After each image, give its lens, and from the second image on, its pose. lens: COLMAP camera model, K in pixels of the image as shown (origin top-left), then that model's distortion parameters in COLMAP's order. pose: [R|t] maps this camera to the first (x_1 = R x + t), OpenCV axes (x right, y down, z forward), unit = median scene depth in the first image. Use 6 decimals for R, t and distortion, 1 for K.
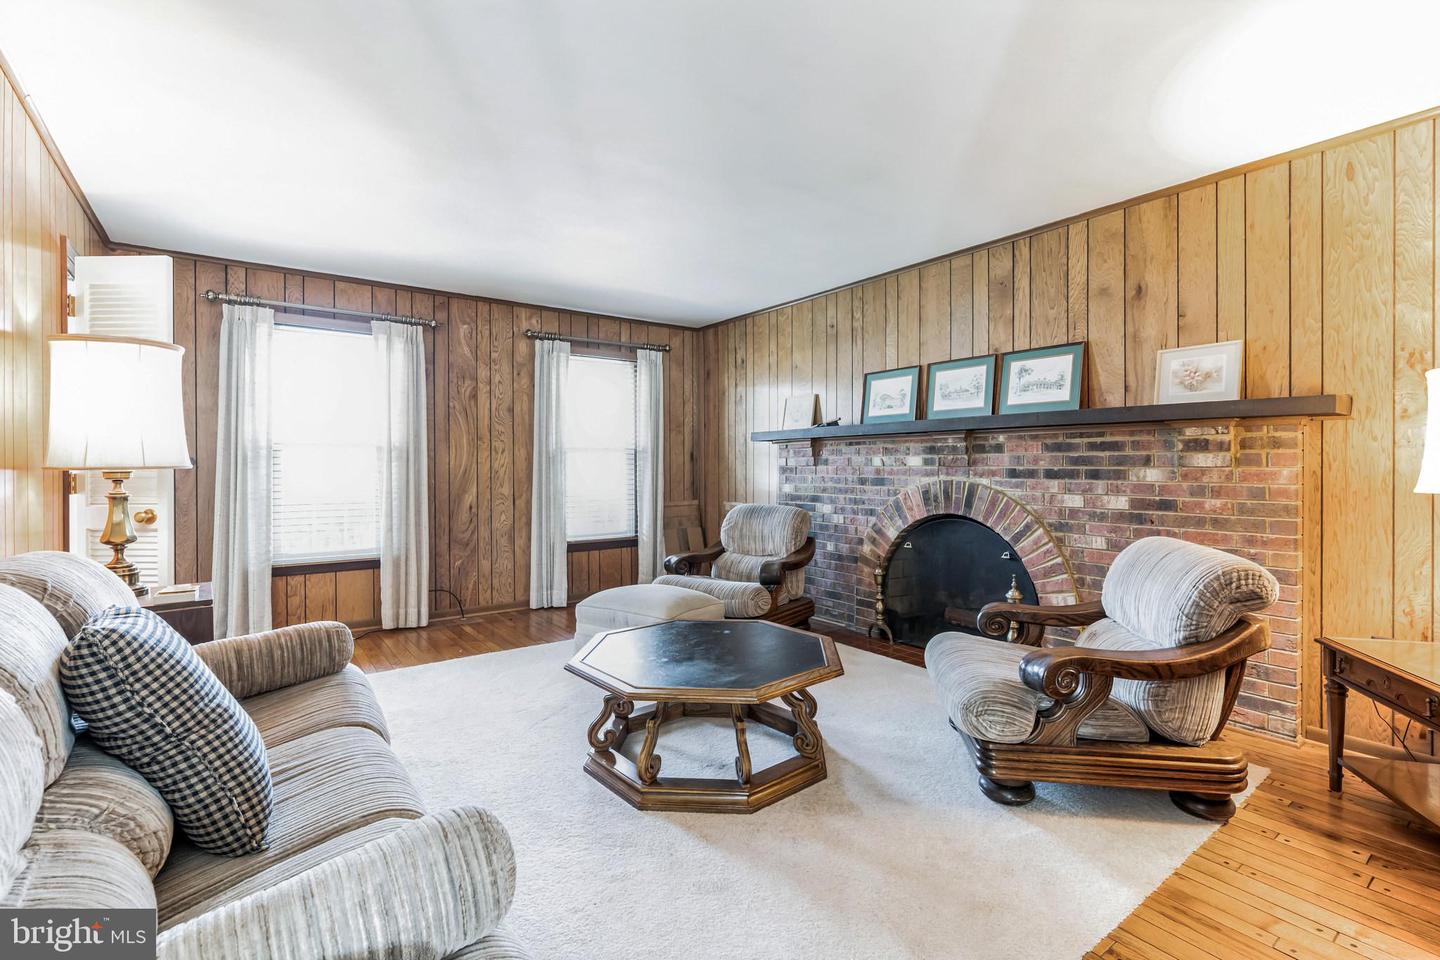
lens RADIAL K [[648.1, 0, 717.0], [0, 648.1, 467.7], [0, 0, 1]] dist [-0.017873, 0.000326]
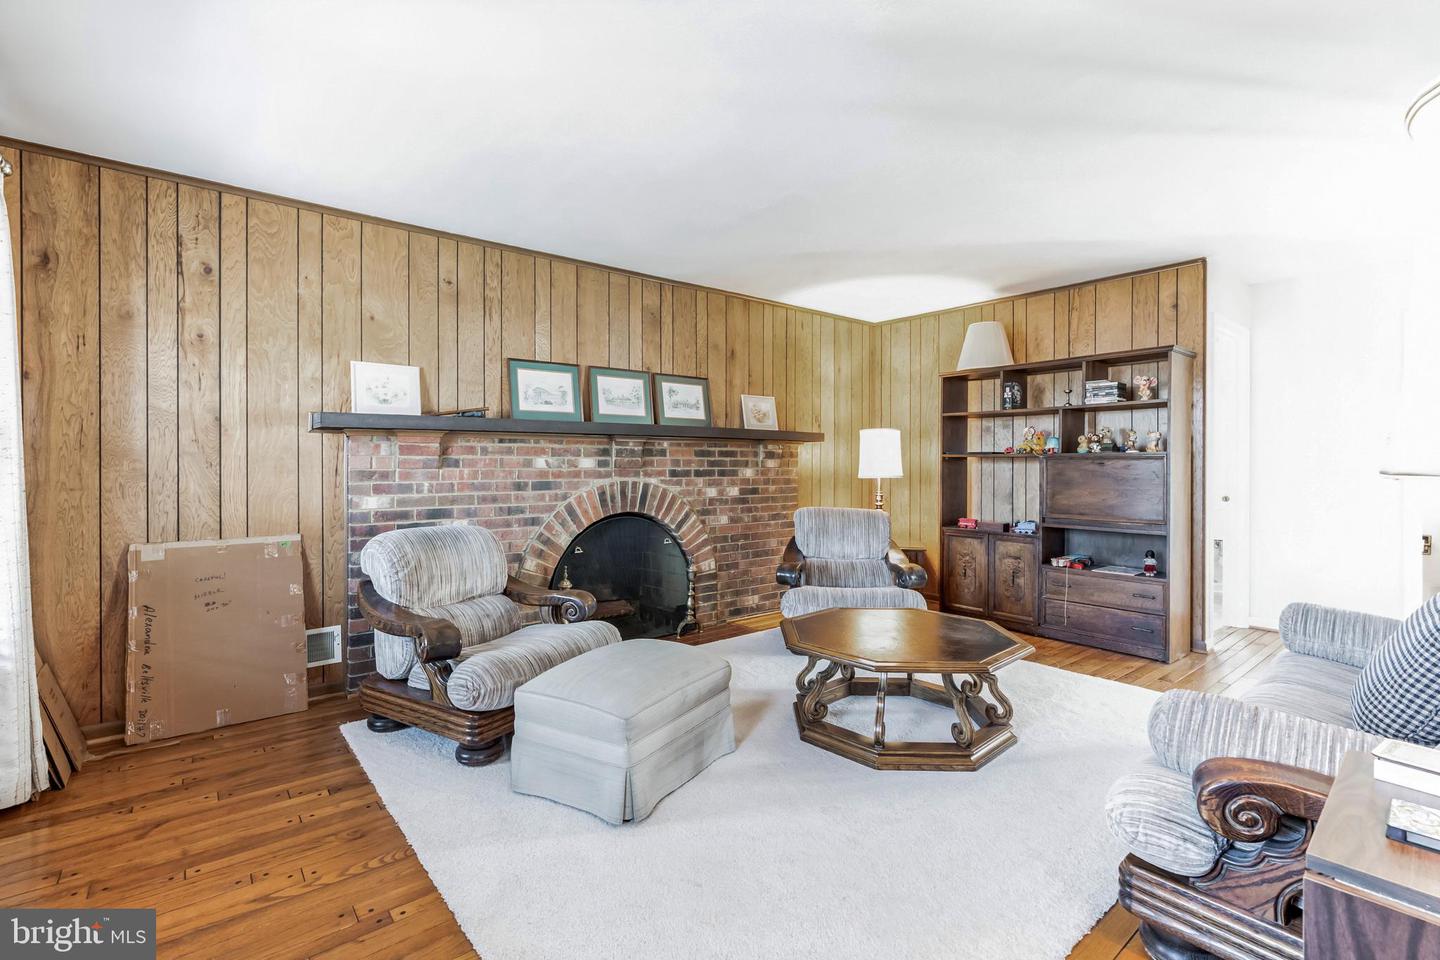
lens RADIAL K [[648.1, 0, 715.8], [0, 648.1, 478.0], [0, 0, 1]] dist [-0.017873, 0.000326]
pose [[-0.046054, -0.006461, 0.998918, -0.733913], [0.015271, 0.999858, 0.007172, 0.009395], [-0.998822, 0.015585, -0.045949, 0.915226]]
